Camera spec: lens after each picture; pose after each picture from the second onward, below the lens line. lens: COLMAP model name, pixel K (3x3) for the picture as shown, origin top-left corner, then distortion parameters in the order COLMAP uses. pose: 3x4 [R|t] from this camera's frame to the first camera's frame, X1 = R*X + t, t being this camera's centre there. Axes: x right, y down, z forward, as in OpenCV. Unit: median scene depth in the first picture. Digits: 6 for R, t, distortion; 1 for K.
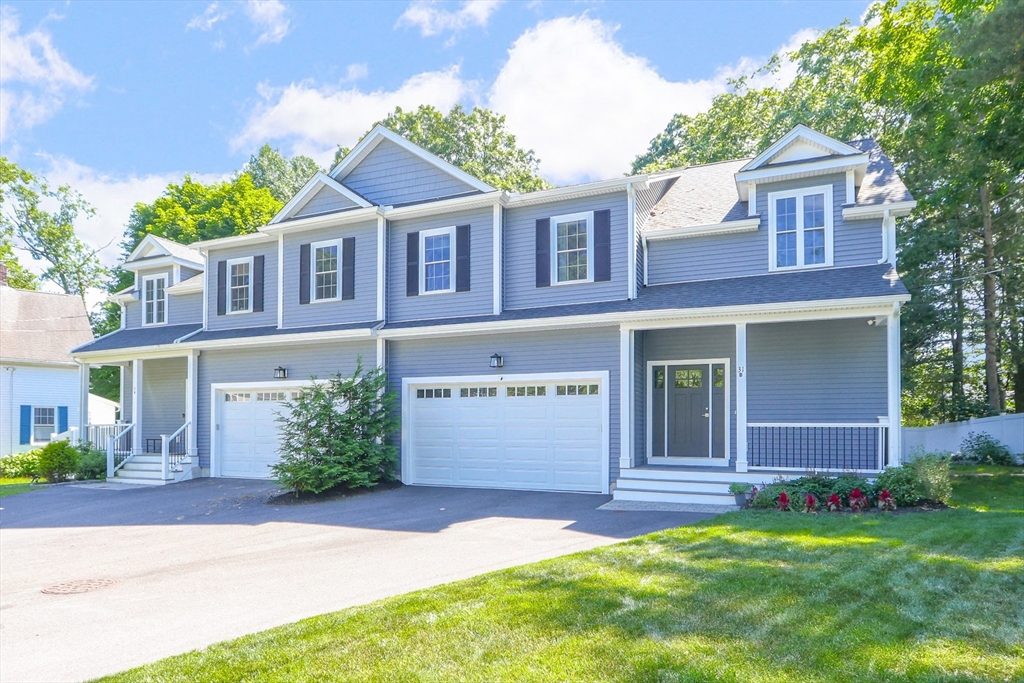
lens RADIAL K [[613.4, 0, 522.8], [0, 613.4, 418.7], [0, 0, 1]] dist [-0.004501, 0.000518]
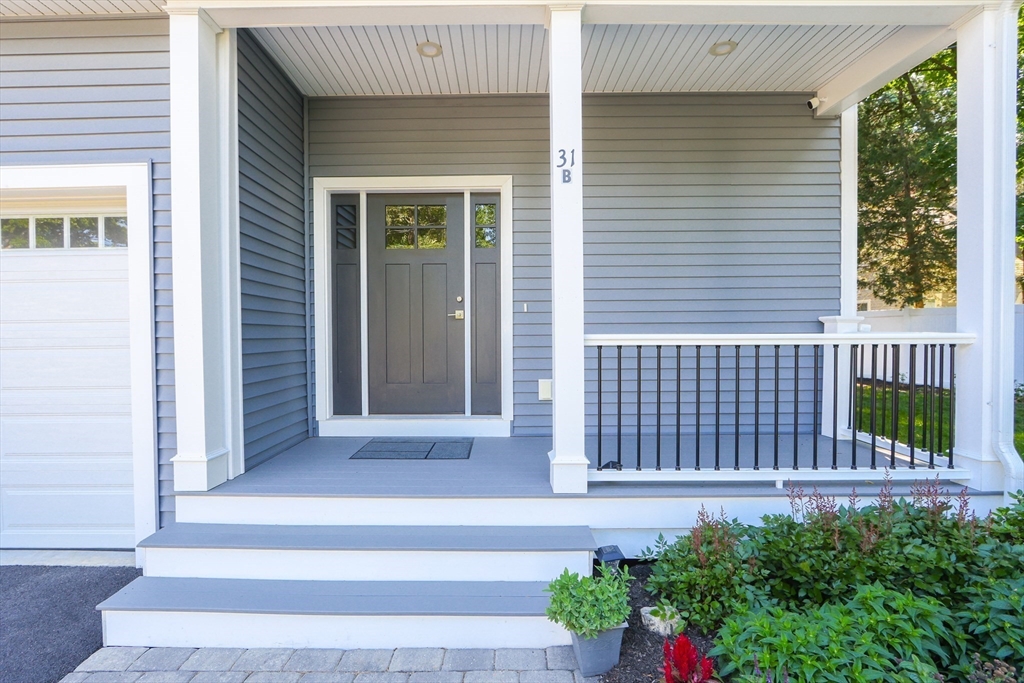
lens RADIAL K [[482.6, 0, 505.7], [0, 482.6, 343.0], [0, 0, 1]] dist [-0.002076, -0.000421]
pose [[0.926733, -0.017222, 0.375326, 0.188798], [0.006326, 0.999522, 0.030245, 0.003510], [-0.375668, -0.025655, 0.926399, 0.629006]]
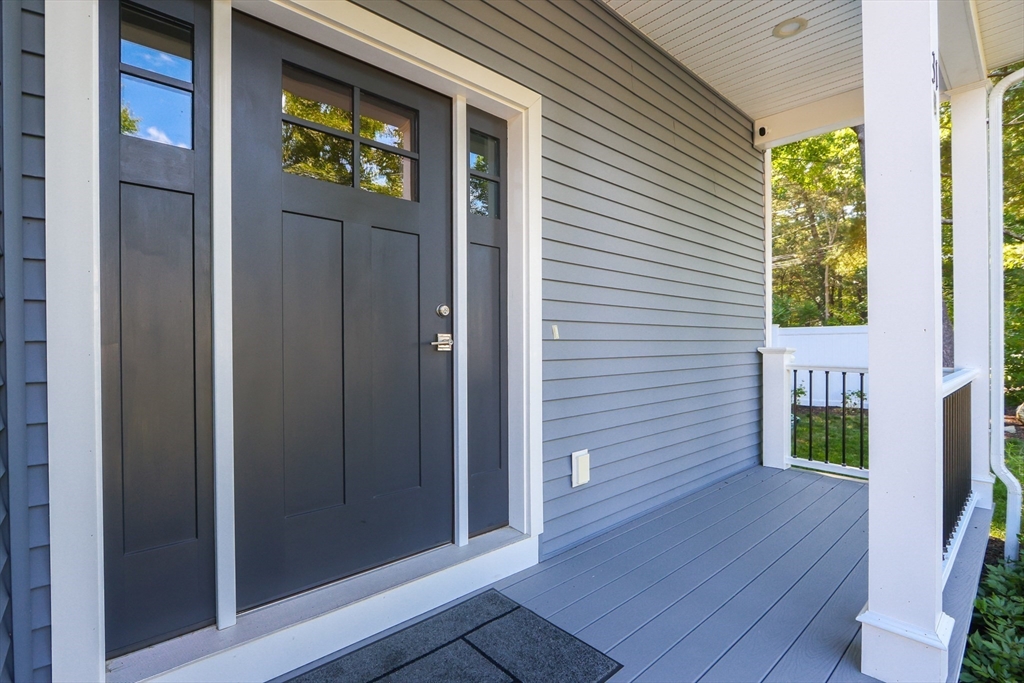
lens RADIAL K [[482.6, 0, 508.9], [0, 482.6, 344.4], [0, 0, 1]] dist [-0.002076, -0.000421]
pose [[0.416416, -0.006939, 0.909148, 0.146964], [0.000167, 0.999971, 0.007555, -0.006318], [-0.909174, -0.002994, 0.416405, 0.844342]]
